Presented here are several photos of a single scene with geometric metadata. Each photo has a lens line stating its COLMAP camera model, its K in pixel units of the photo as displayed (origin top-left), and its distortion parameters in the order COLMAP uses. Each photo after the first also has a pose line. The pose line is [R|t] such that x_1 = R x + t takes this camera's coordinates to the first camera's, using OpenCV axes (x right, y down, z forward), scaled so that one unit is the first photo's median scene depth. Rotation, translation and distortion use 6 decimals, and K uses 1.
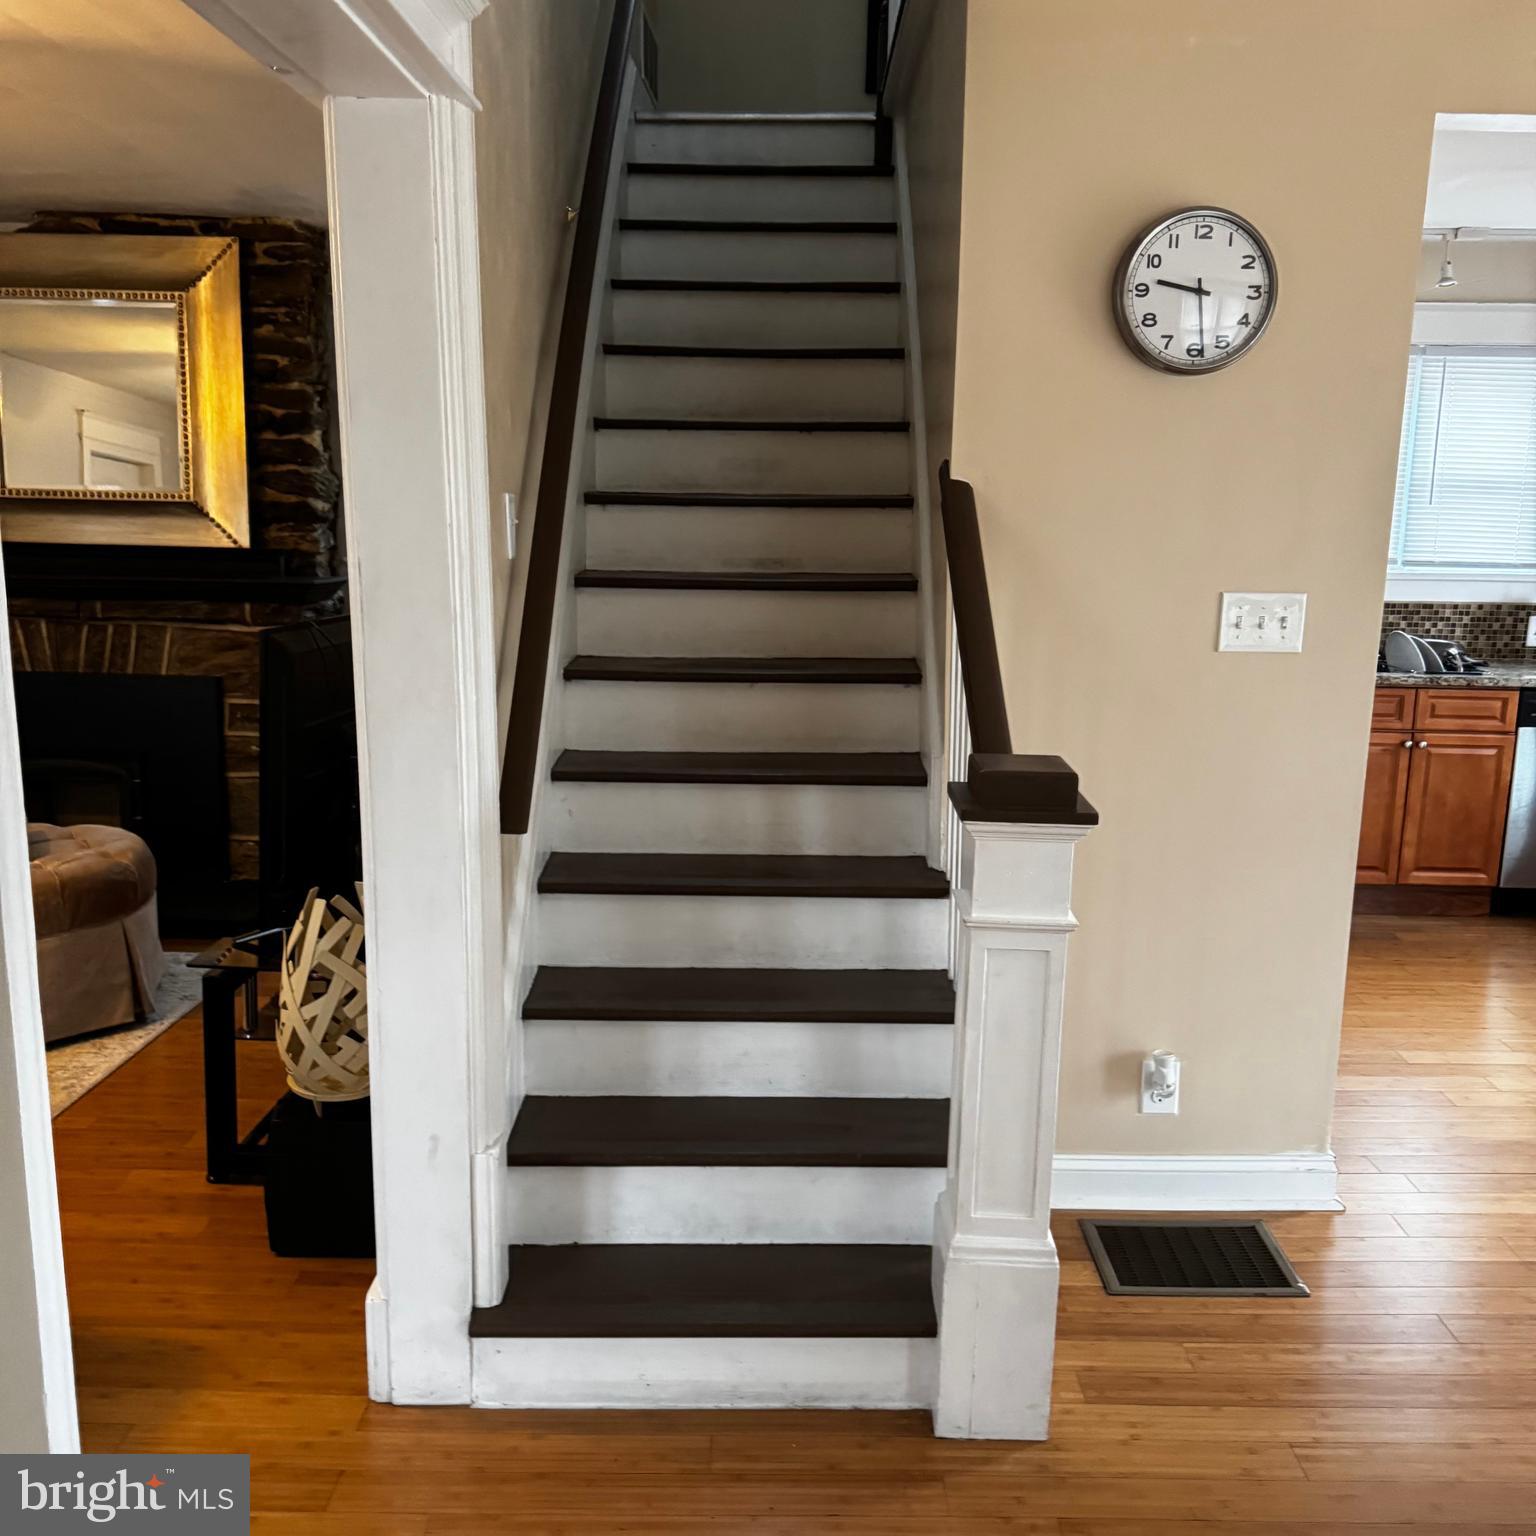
lens RADIAL K [[1448.9, 0, 783.2], [0, 1448.9, 776.6], [0, 0, 1]] dist [0.033068, -0.059709]
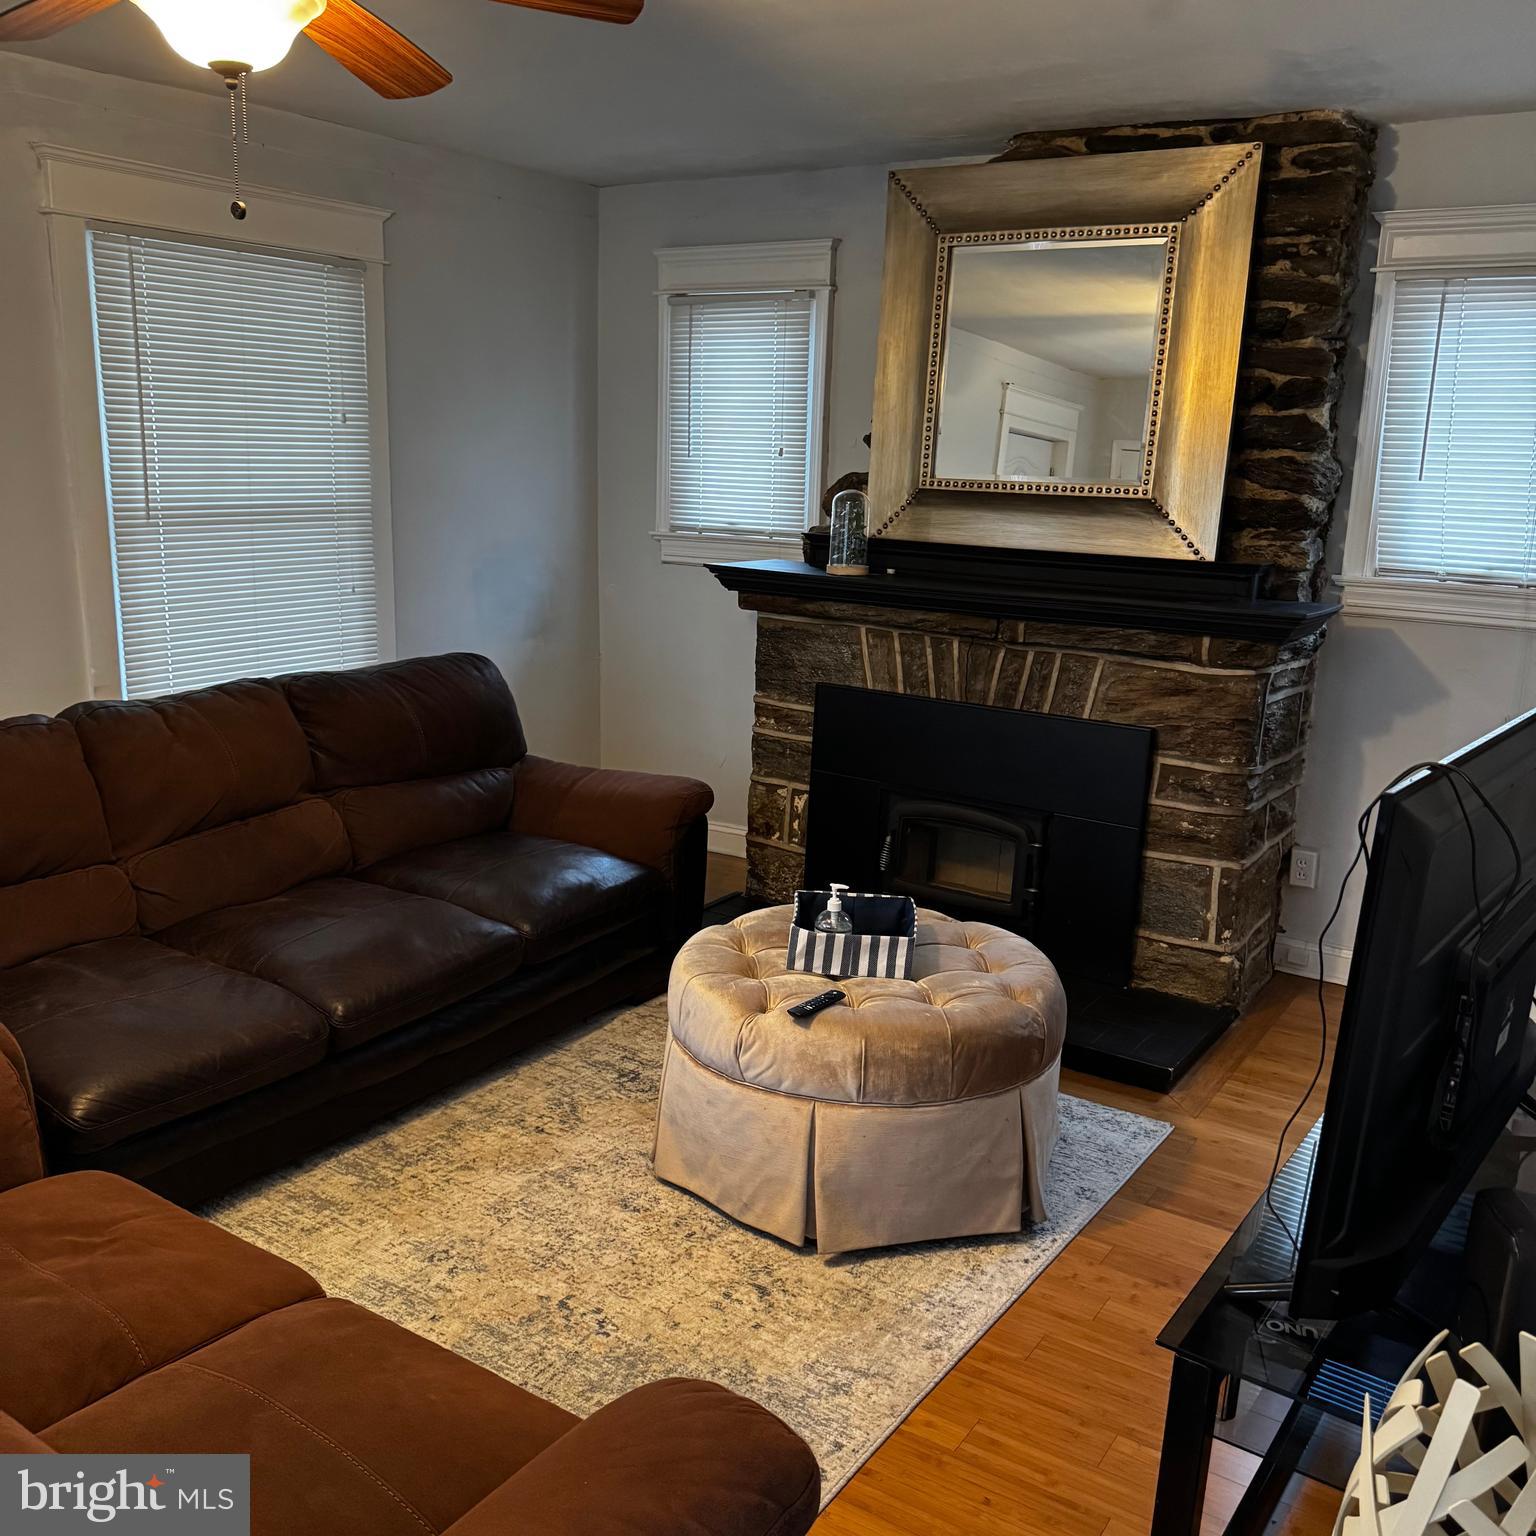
lens RADIAL K [[1439.1, 0, 764.6], [0, 1439.1, 774.4], [0, 0, 1]] dist [0.130495, -0.253626]
pose [[0.836904, 0.128074, -0.532155, -0.147196], [-0.118321, 0.991583, 0.052564, -0.059916], [0.534408, 0.018974, 0.845013, 0.238492]]
